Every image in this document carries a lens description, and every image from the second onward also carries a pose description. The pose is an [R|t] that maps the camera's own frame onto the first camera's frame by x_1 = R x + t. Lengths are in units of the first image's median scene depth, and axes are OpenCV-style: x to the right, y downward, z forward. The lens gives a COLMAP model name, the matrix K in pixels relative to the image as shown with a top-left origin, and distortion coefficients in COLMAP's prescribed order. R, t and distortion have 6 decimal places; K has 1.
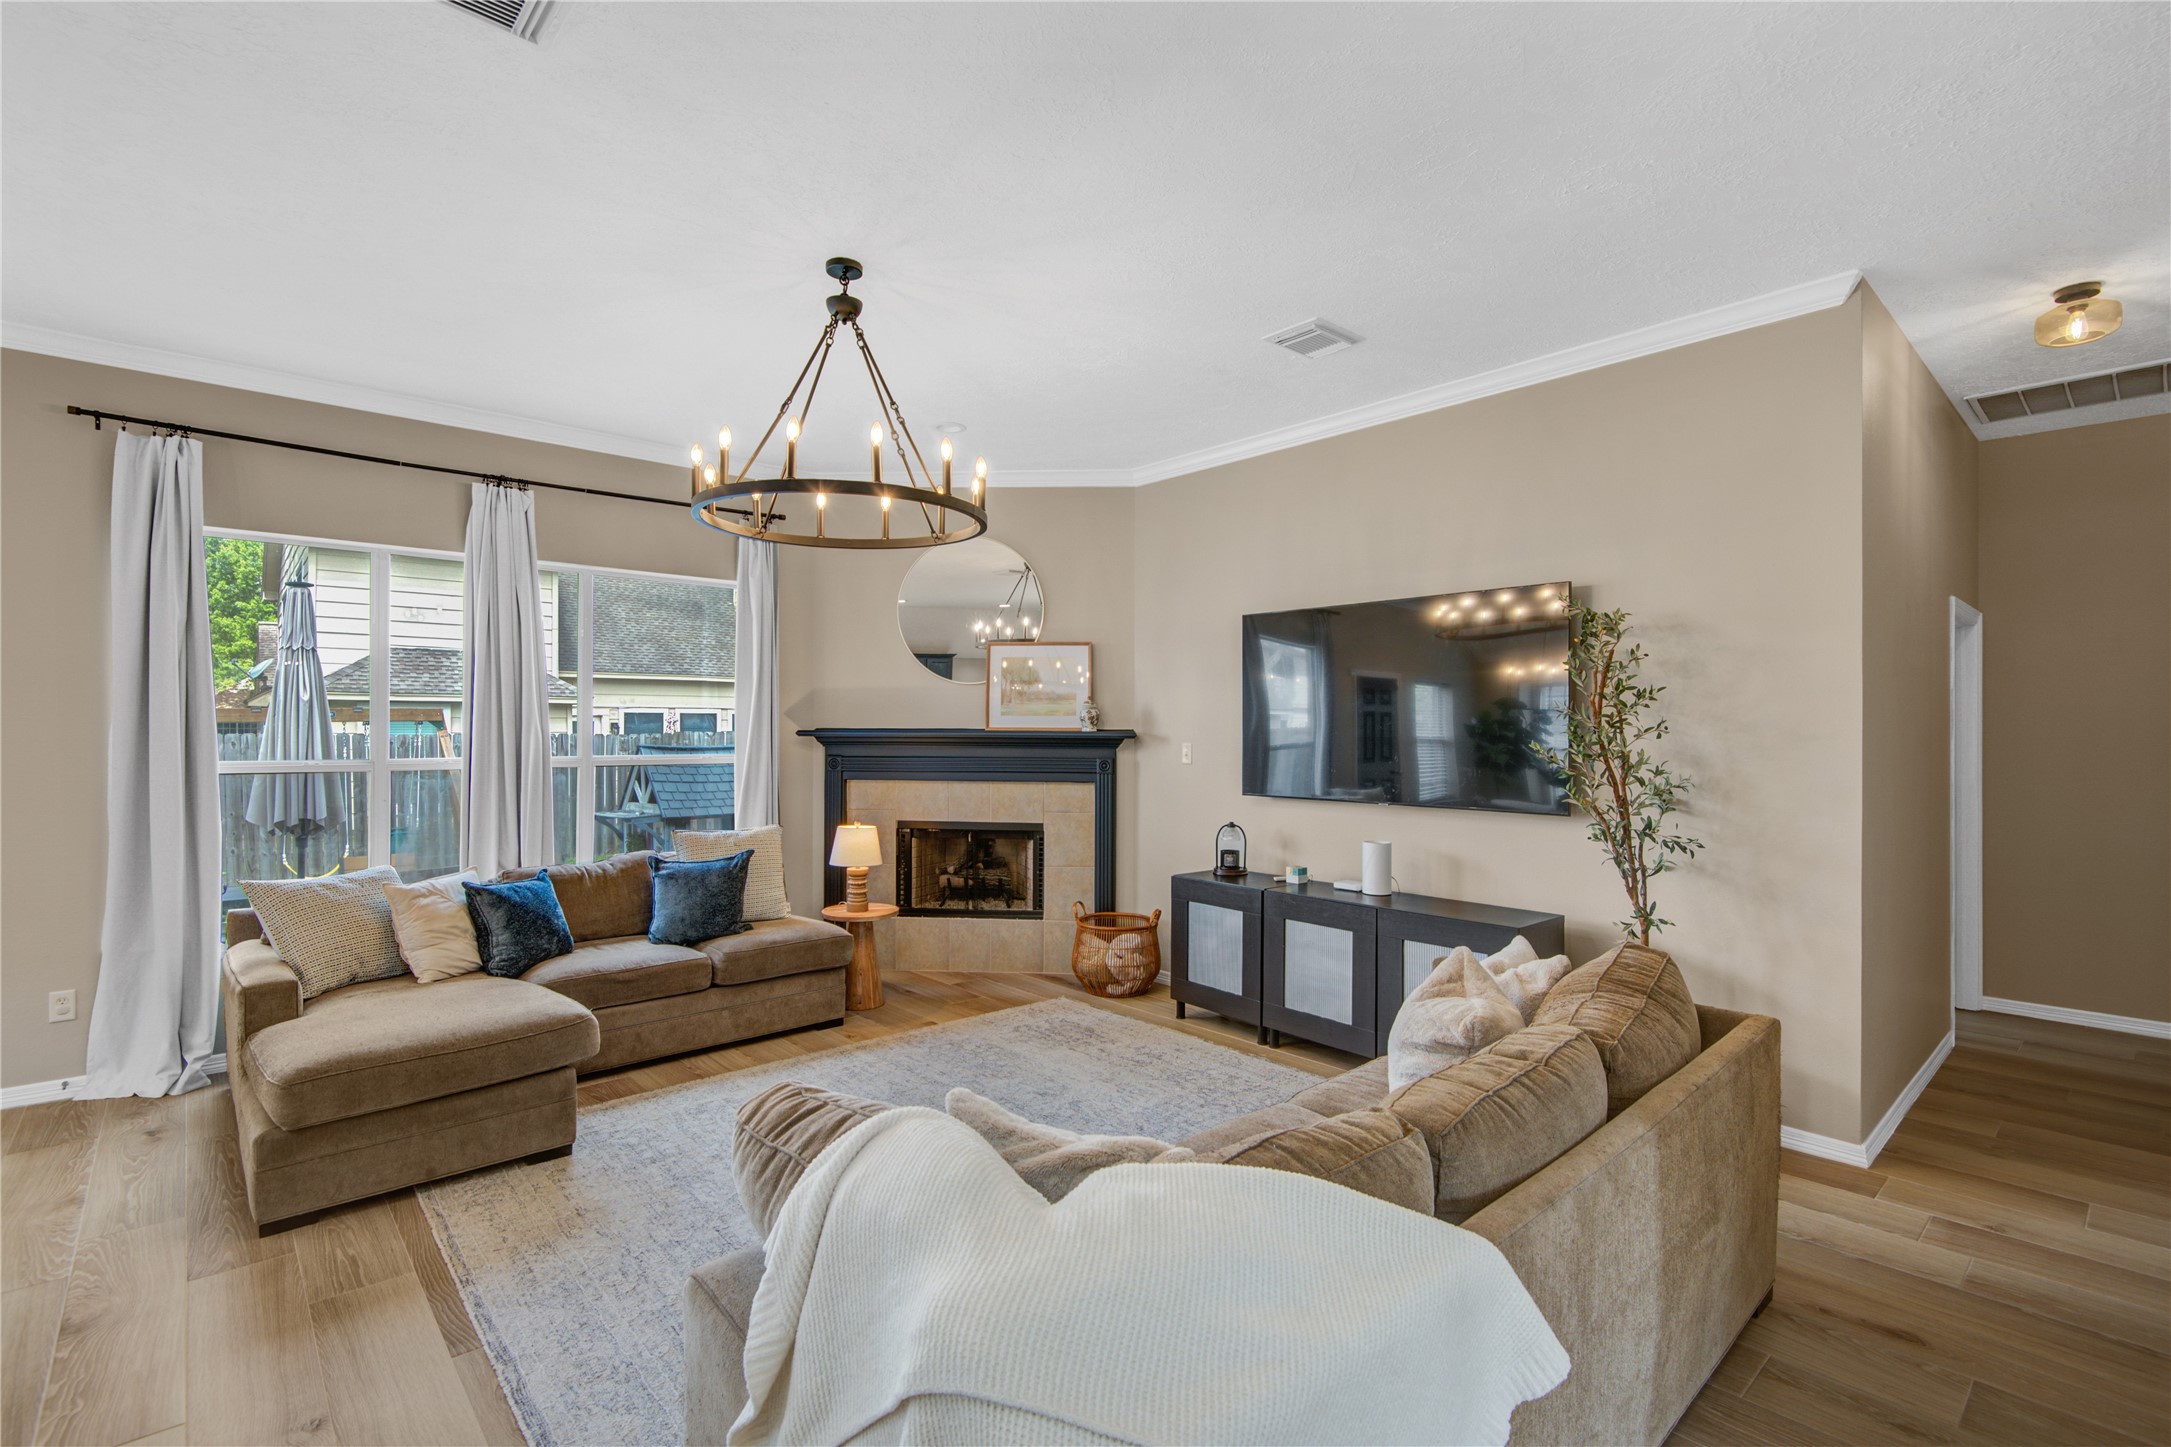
lens RADIAL K [[990.8, 0, 1085.5], [0, 990.8, 723.5], [0, 0, 1]] dist [0.003066, -0.007386]
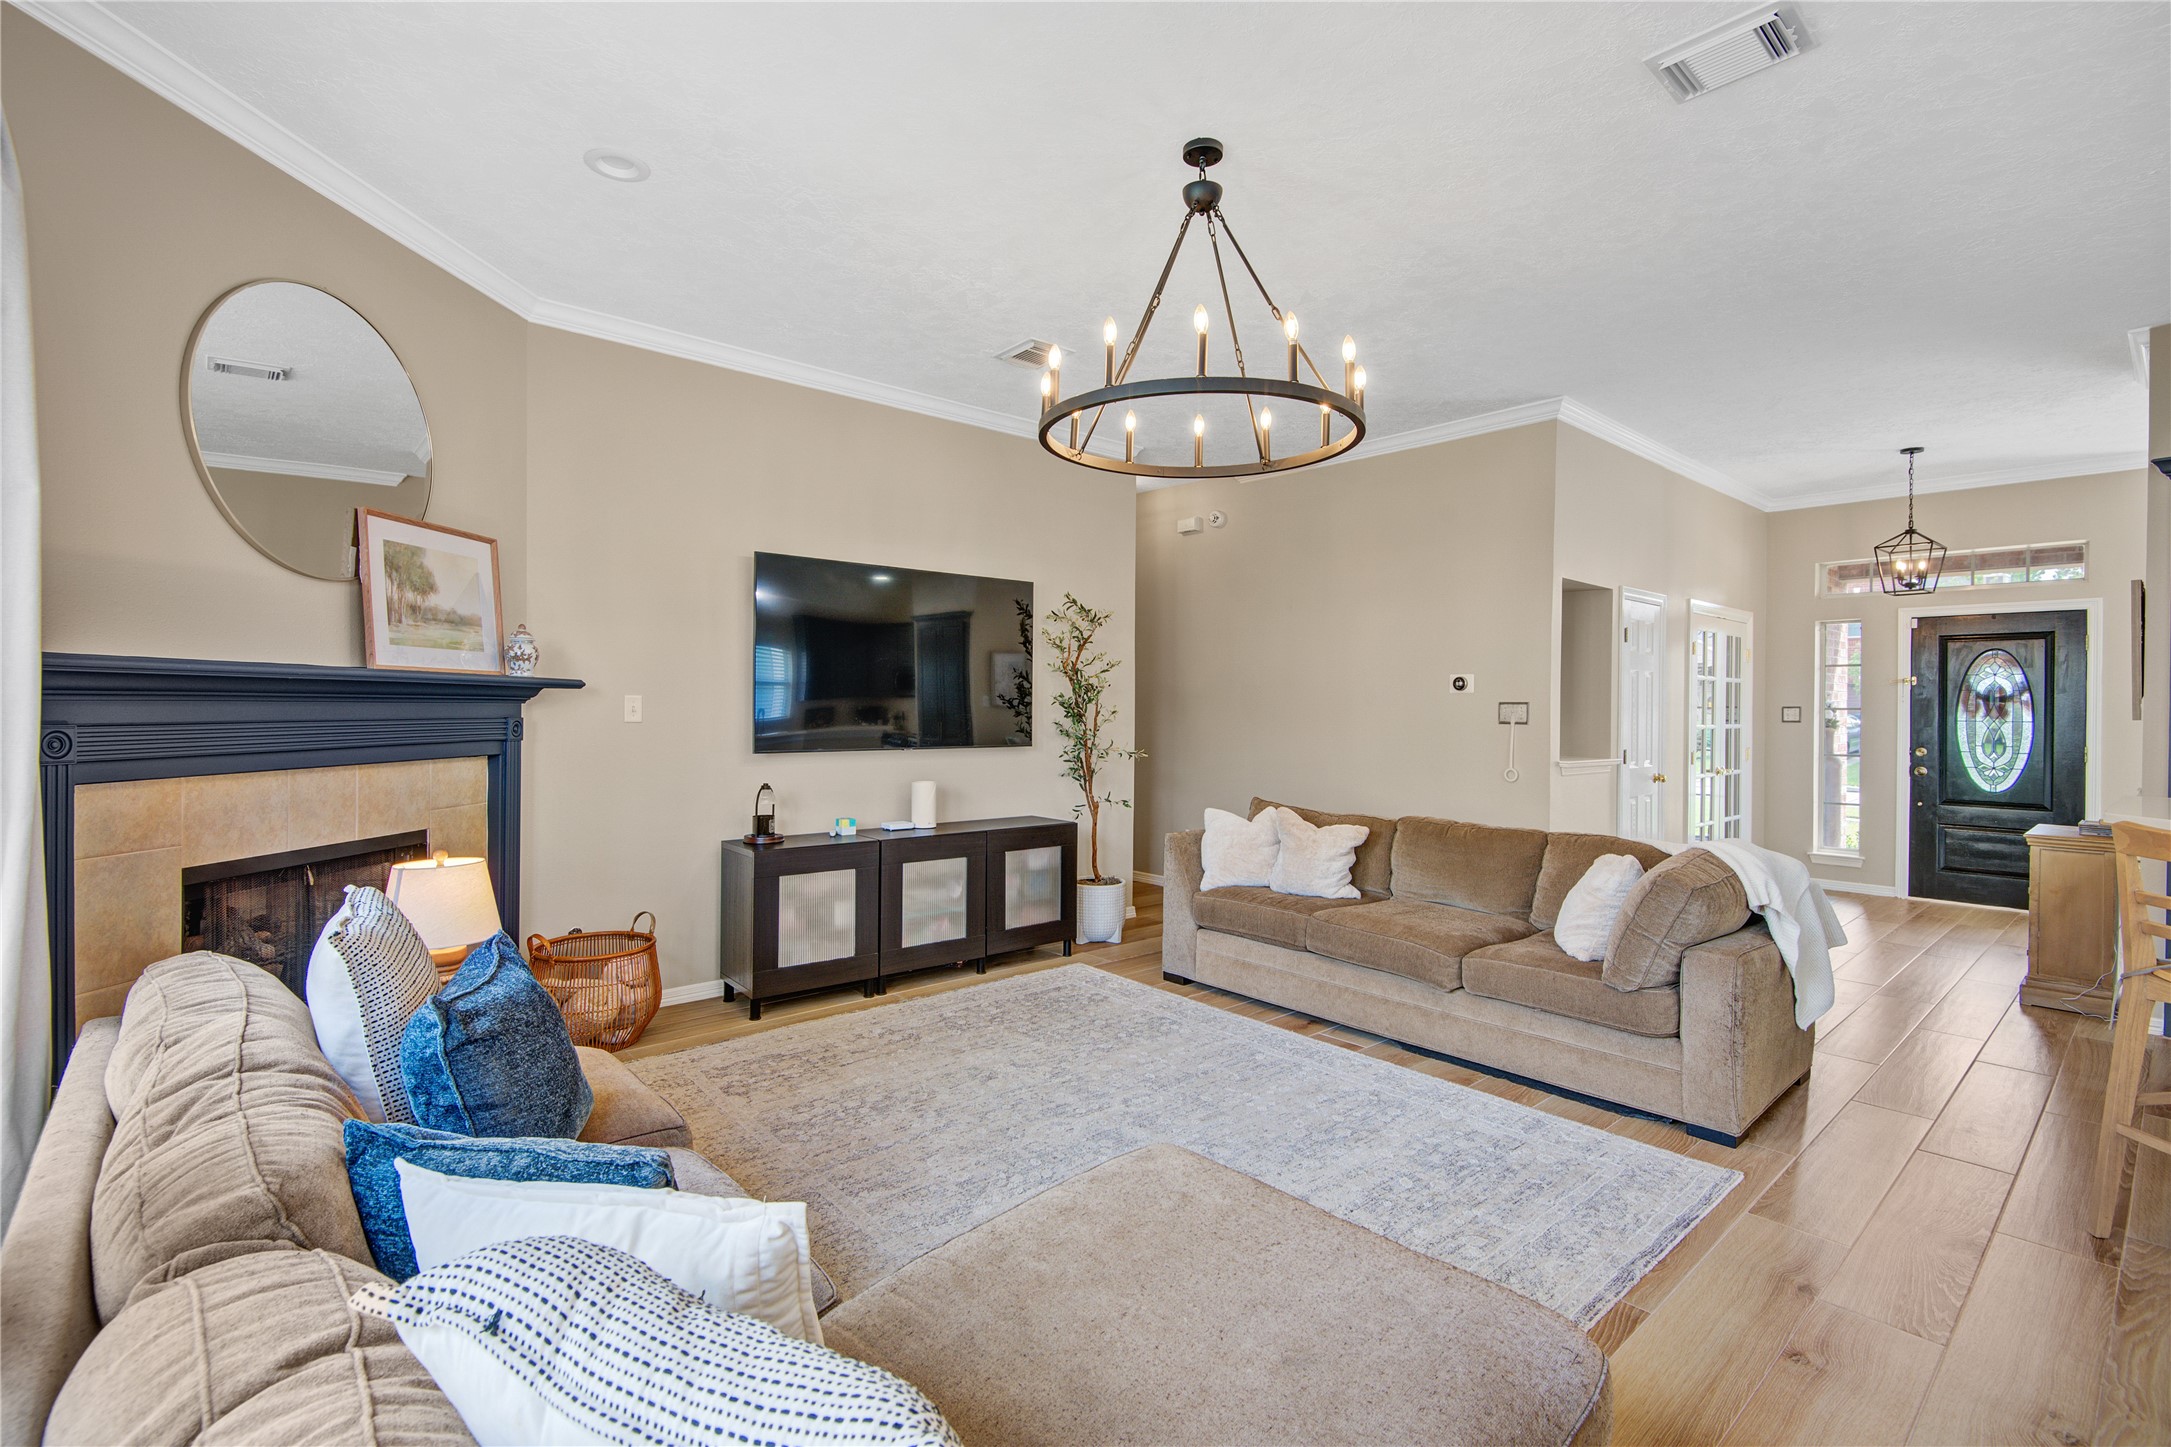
lens RADIAL K [[986.2, 0, 1089.8], [0, 986.2, 712.1], [0, 0, 1]] dist [-0.001820, 0.000152]
pose [[0.019764, -0.013565, 0.999713, -0.822232], [-0.012753, 0.999823, 0.013818, 0.022562], [-0.999723, -0.013022, 0.019588, 0.785005]]
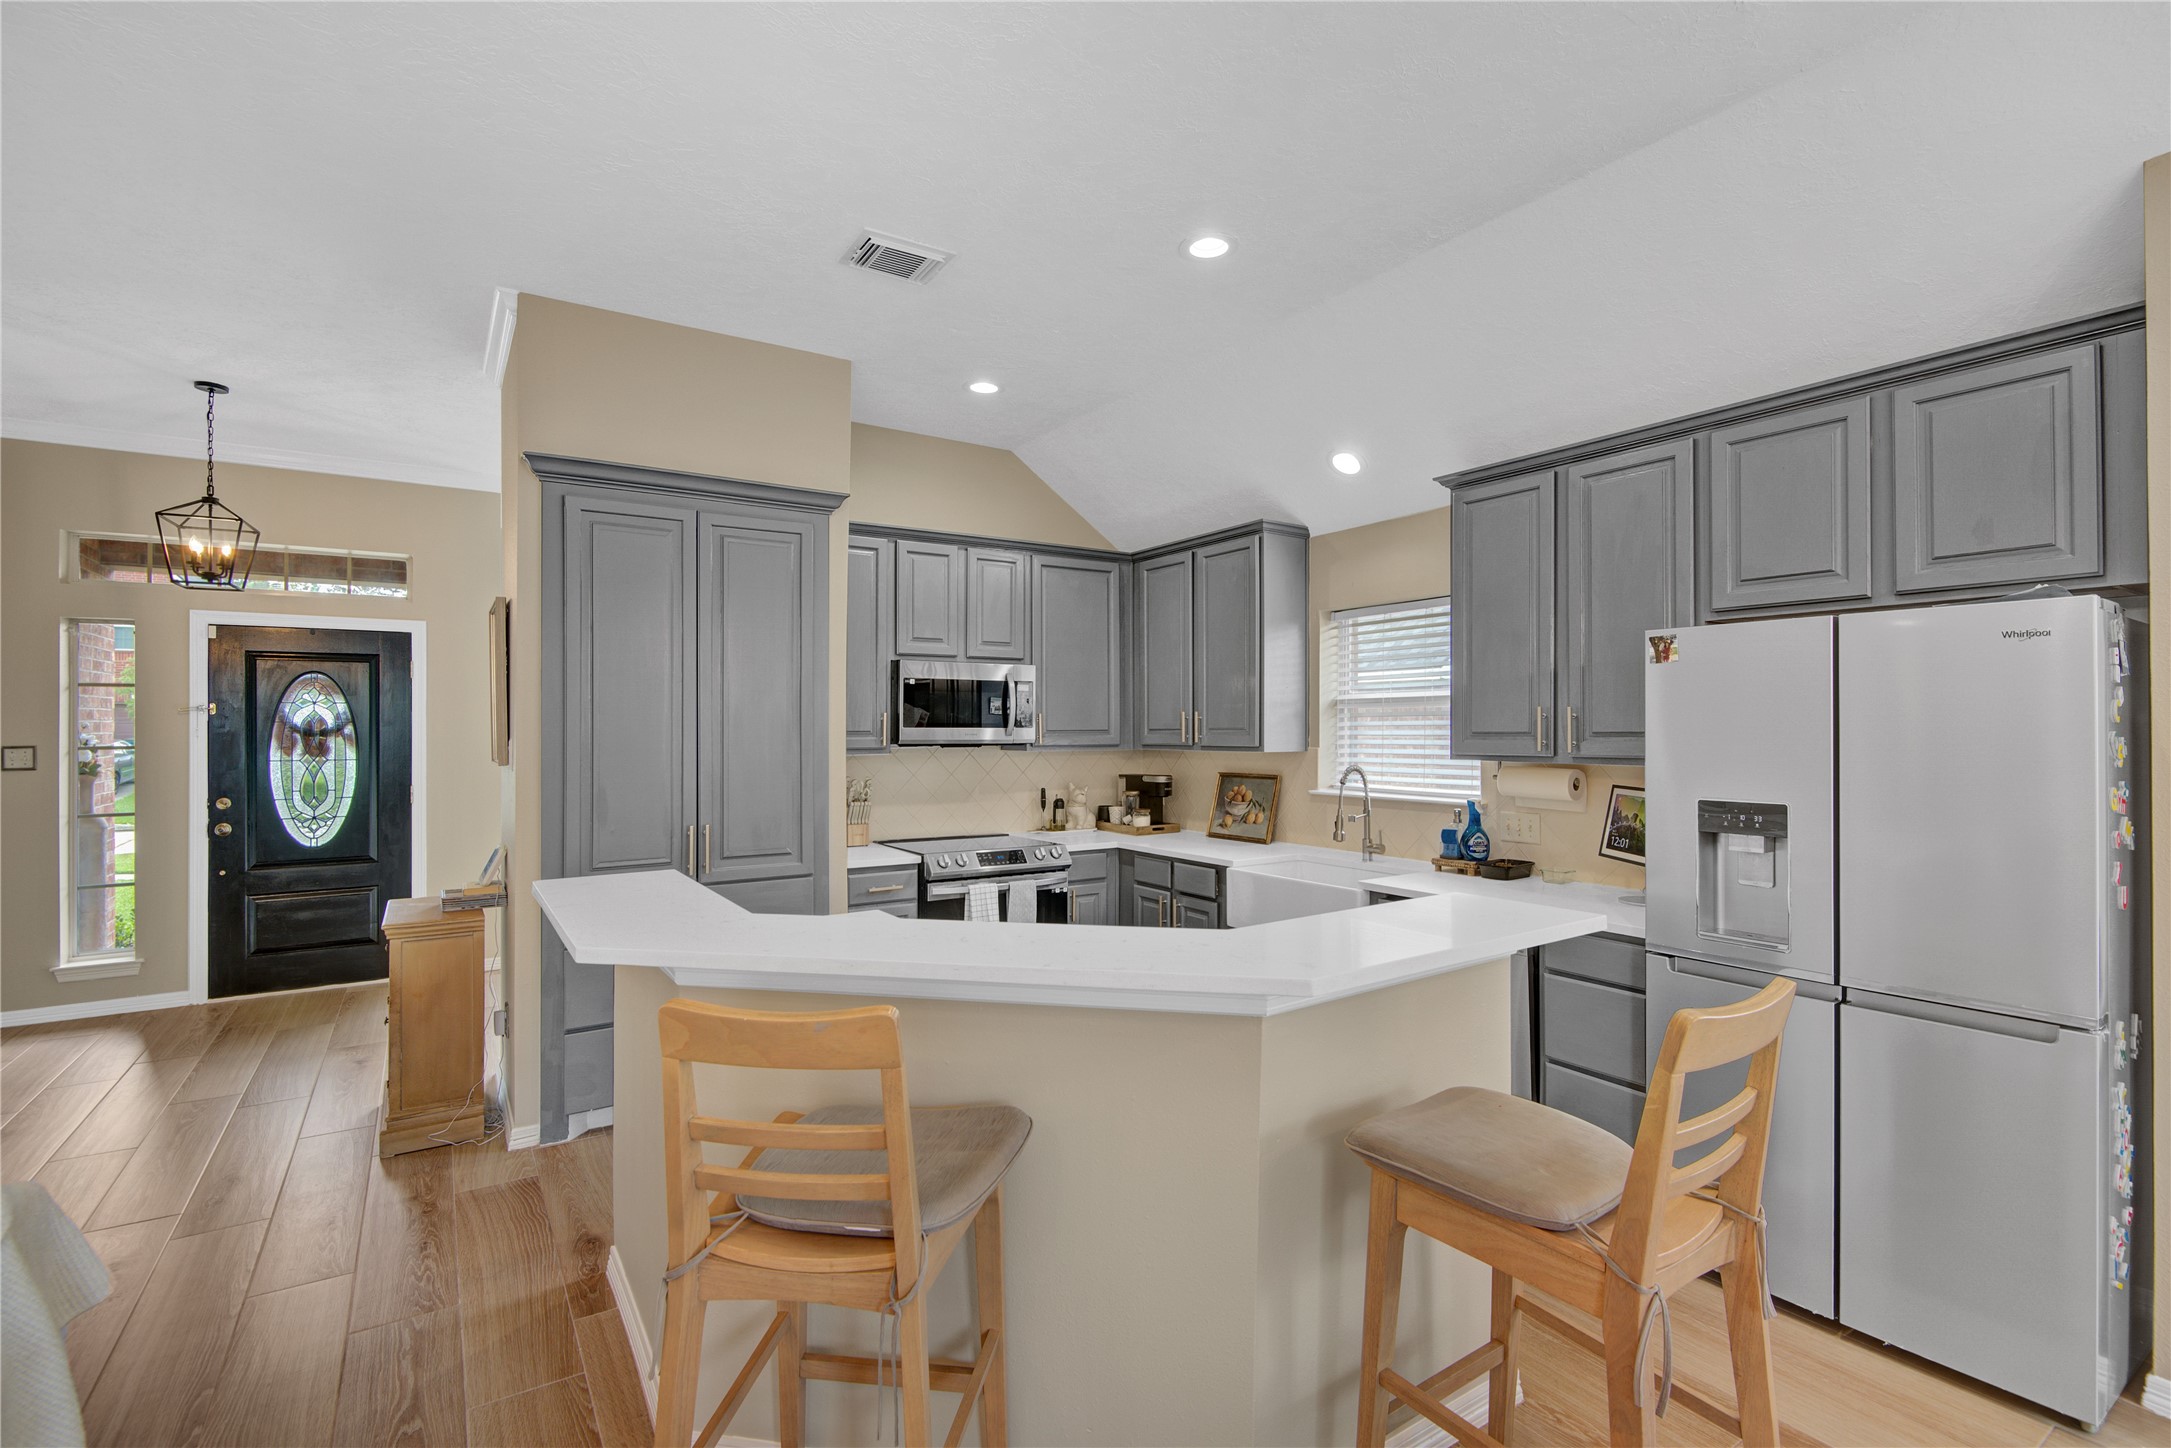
lens RADIAL K [[973.9, 0, 1085.5], [0, 973.9, 724.0], [0, 0, 1]] dist [-0.009880, -0.000084]
pose [[-0.989149, -0.002515, 0.146893, -0.418835], [-0.004151, 0.999933, -0.010836, 0.003643], [-0.146855, -0.011328, -0.989093, 0.484834]]
